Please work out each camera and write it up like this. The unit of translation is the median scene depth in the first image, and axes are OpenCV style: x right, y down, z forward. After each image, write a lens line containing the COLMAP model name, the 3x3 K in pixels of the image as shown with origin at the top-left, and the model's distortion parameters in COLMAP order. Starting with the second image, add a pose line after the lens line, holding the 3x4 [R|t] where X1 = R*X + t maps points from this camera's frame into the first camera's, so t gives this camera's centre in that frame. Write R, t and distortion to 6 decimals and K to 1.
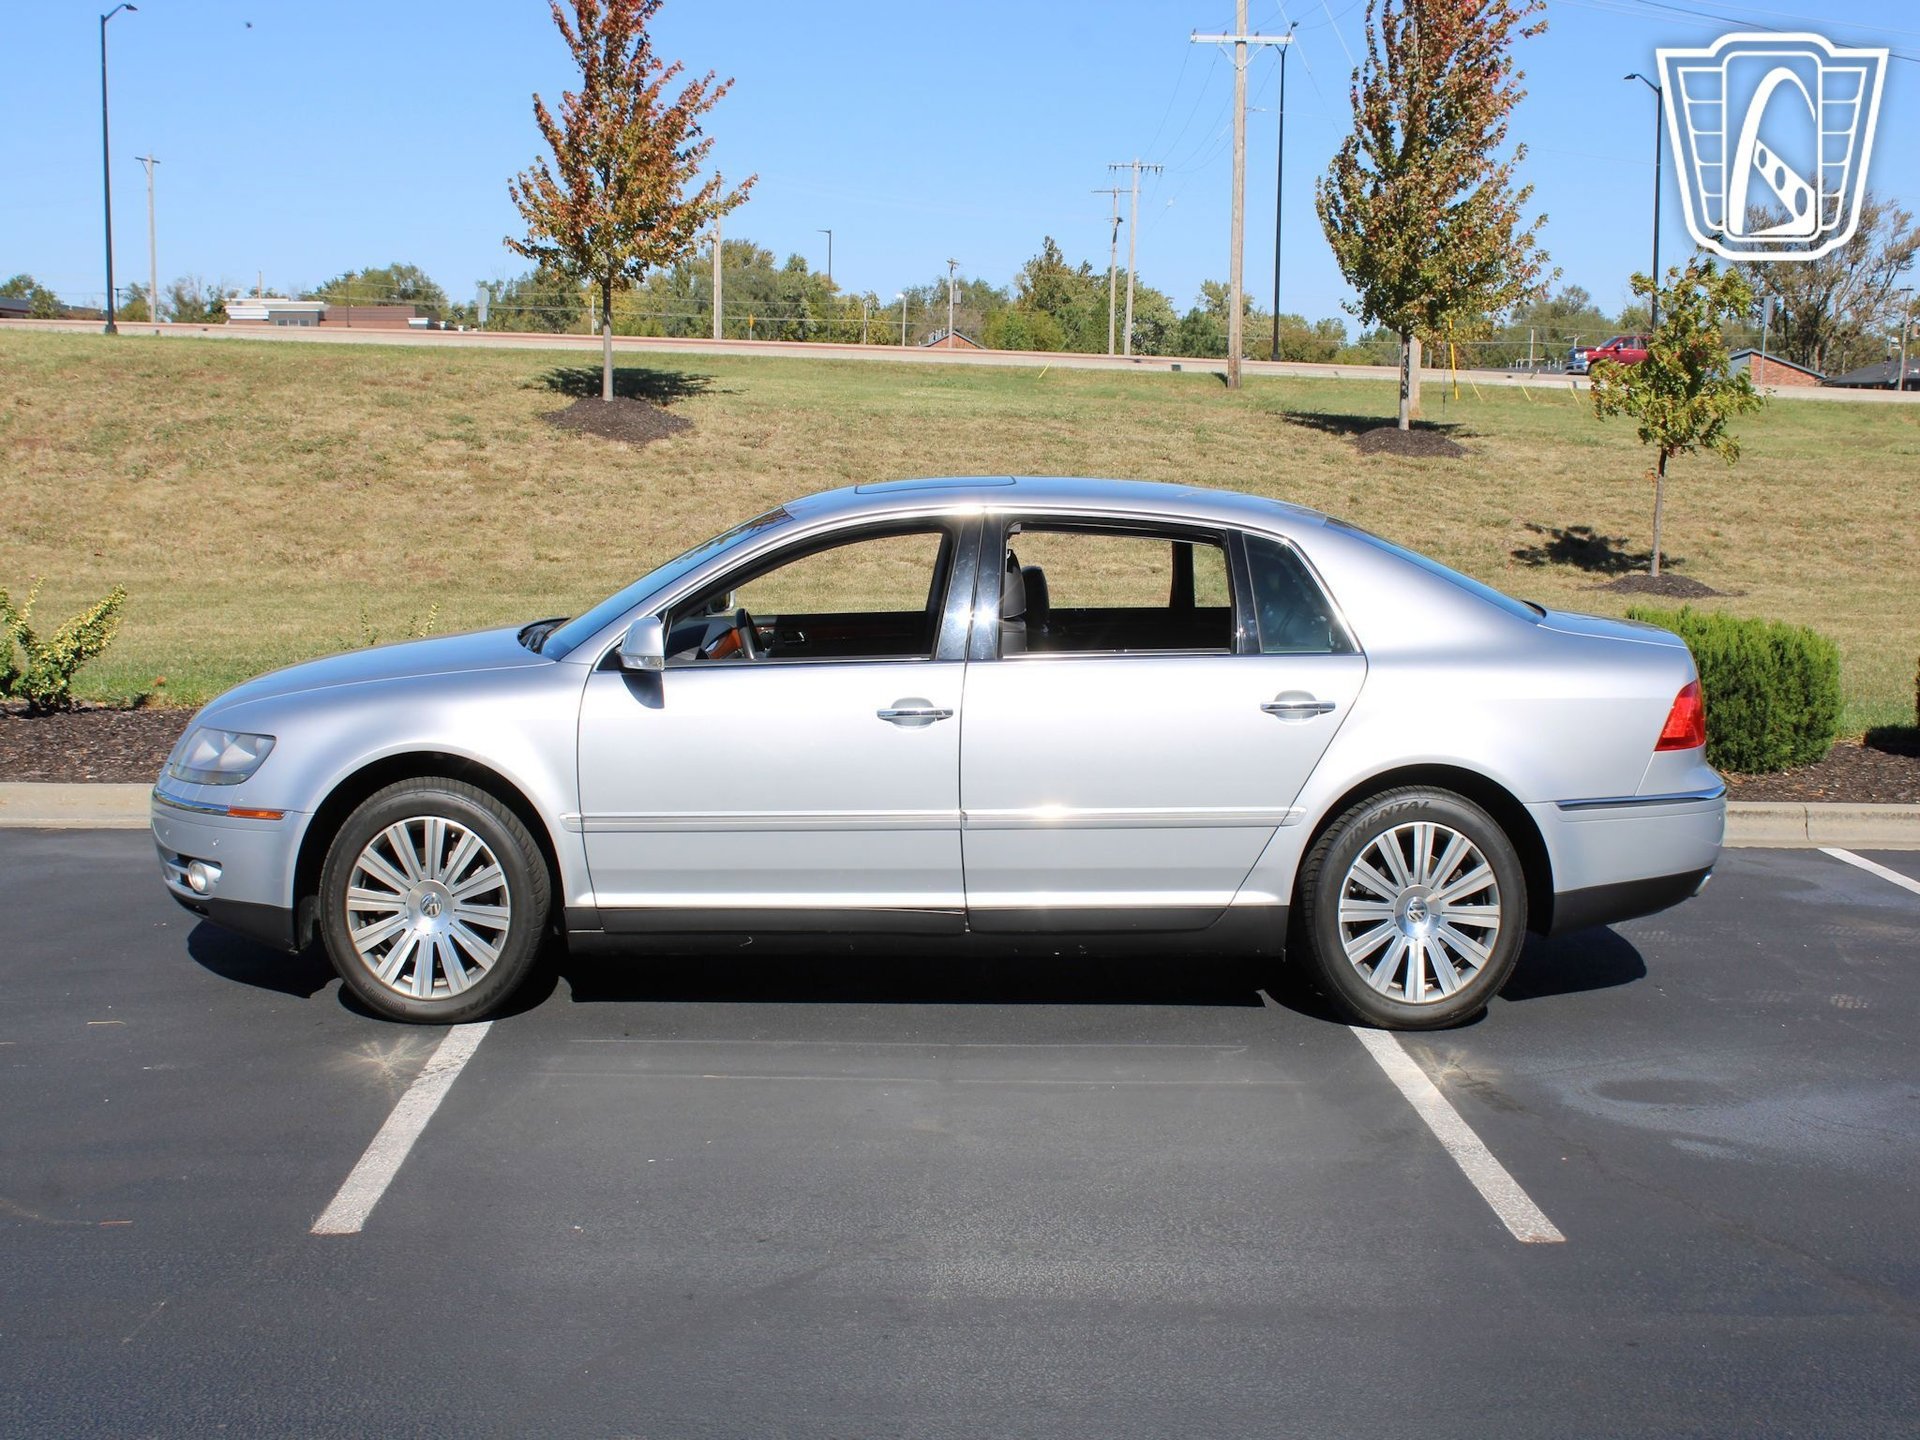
lens RADIAL K [[3218.5, 0, 960.0], [0, 3218.5, 720.0], [0, 0, 1]] dist [-0.139746, 0.274113]
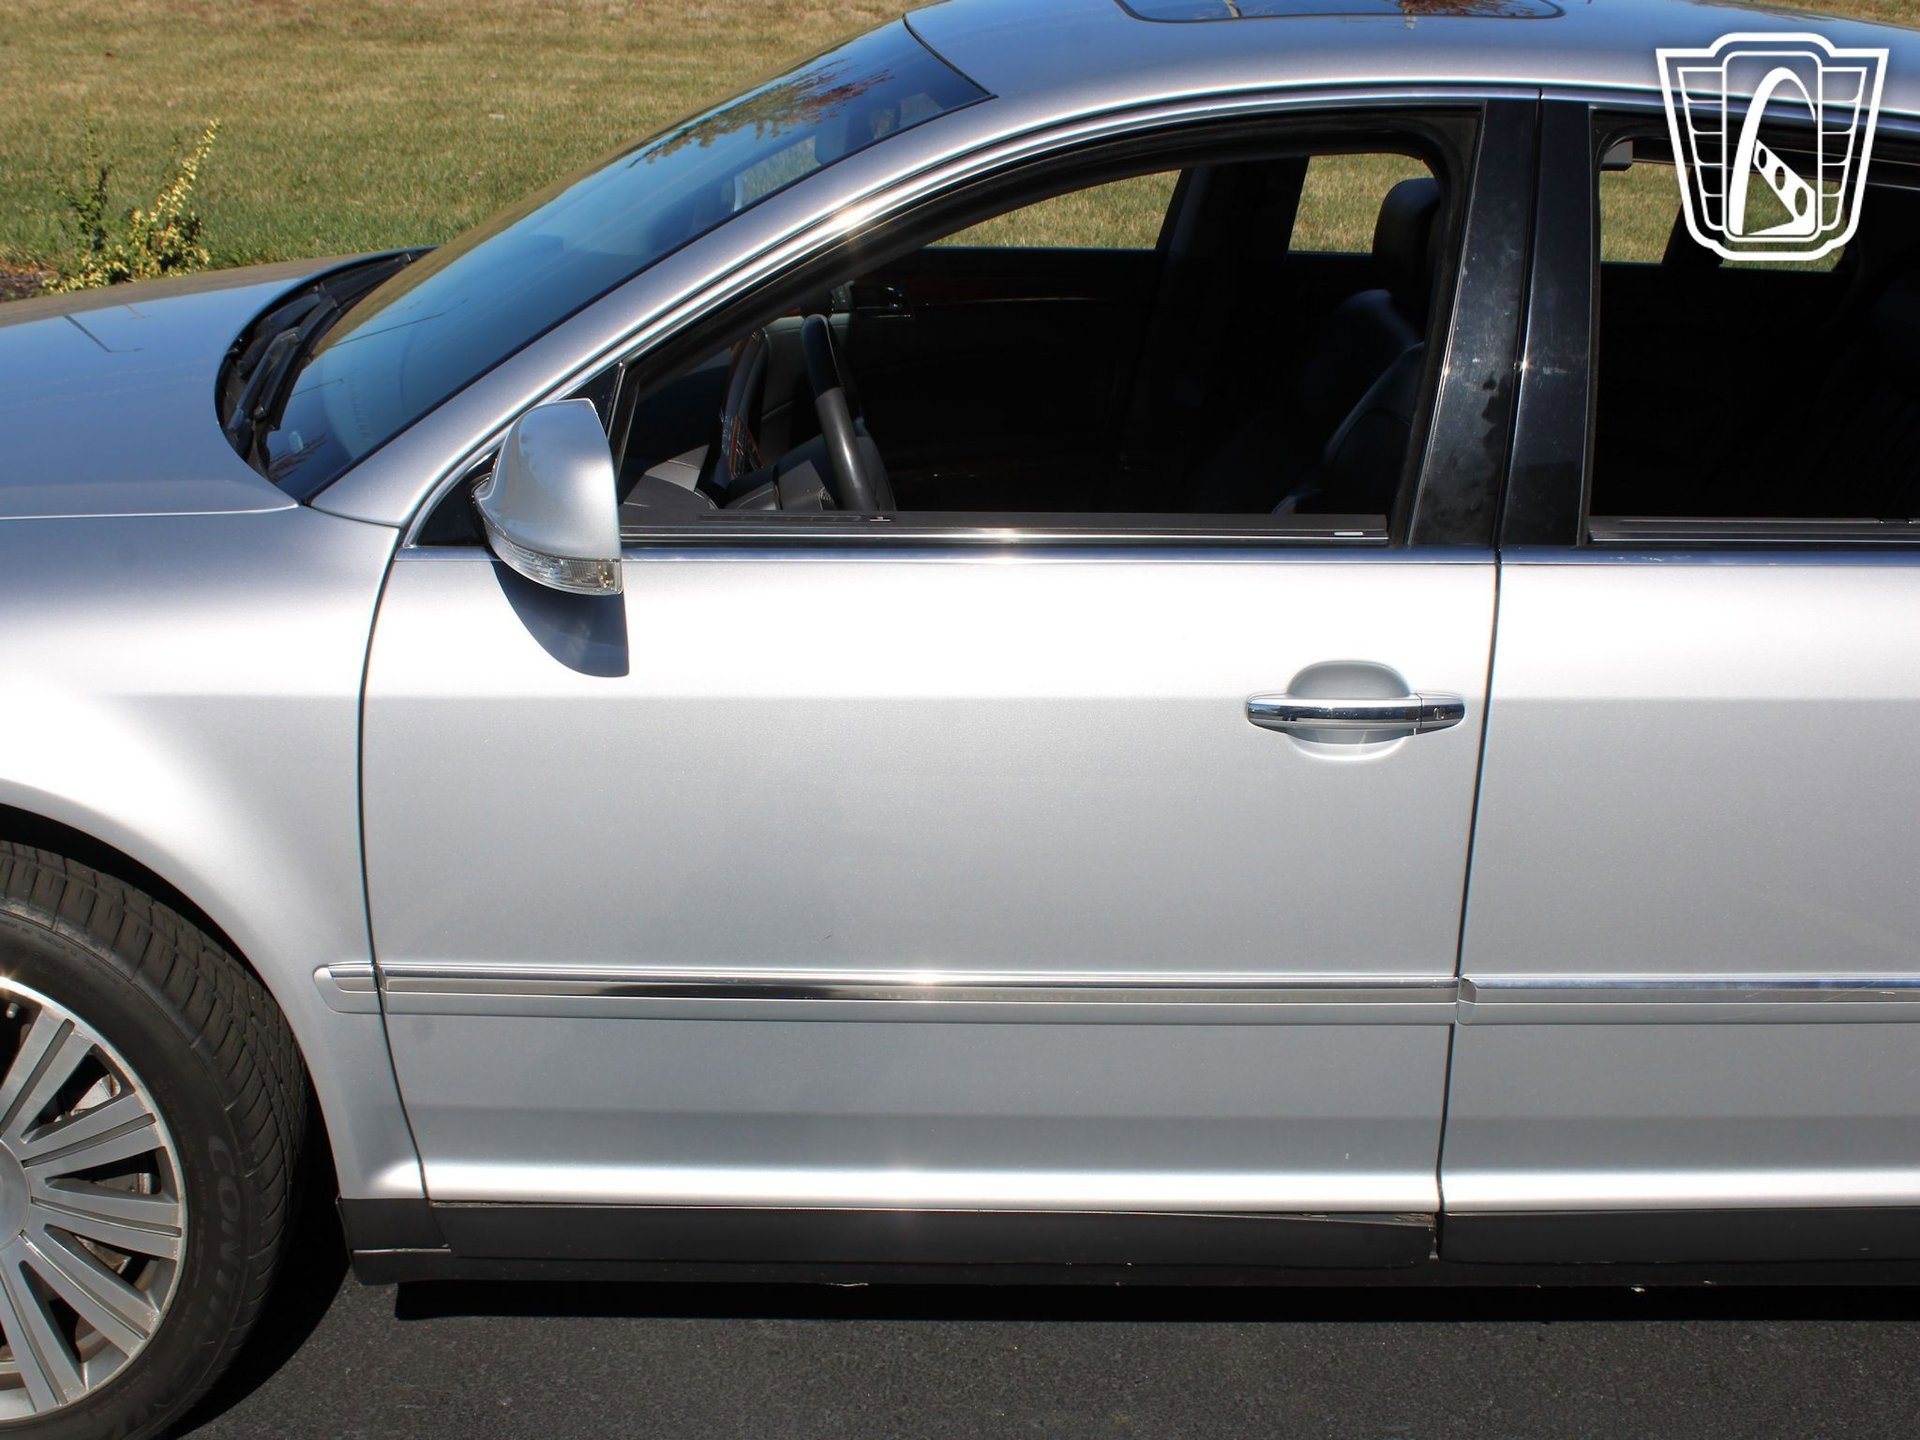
lens RADIAL K [[2600.0, 0, 960.0], [0, 2600.0, 720.0], [0, 0, 1]] dist [-0.168241, 0.447194]
pose [[0.997774, 0.017820, 0.064267, -0.072197], [-0.032411, 0.971758, 0.233744, -0.063017], [-0.058287, -0.235307, 0.970172, 0.720335]]
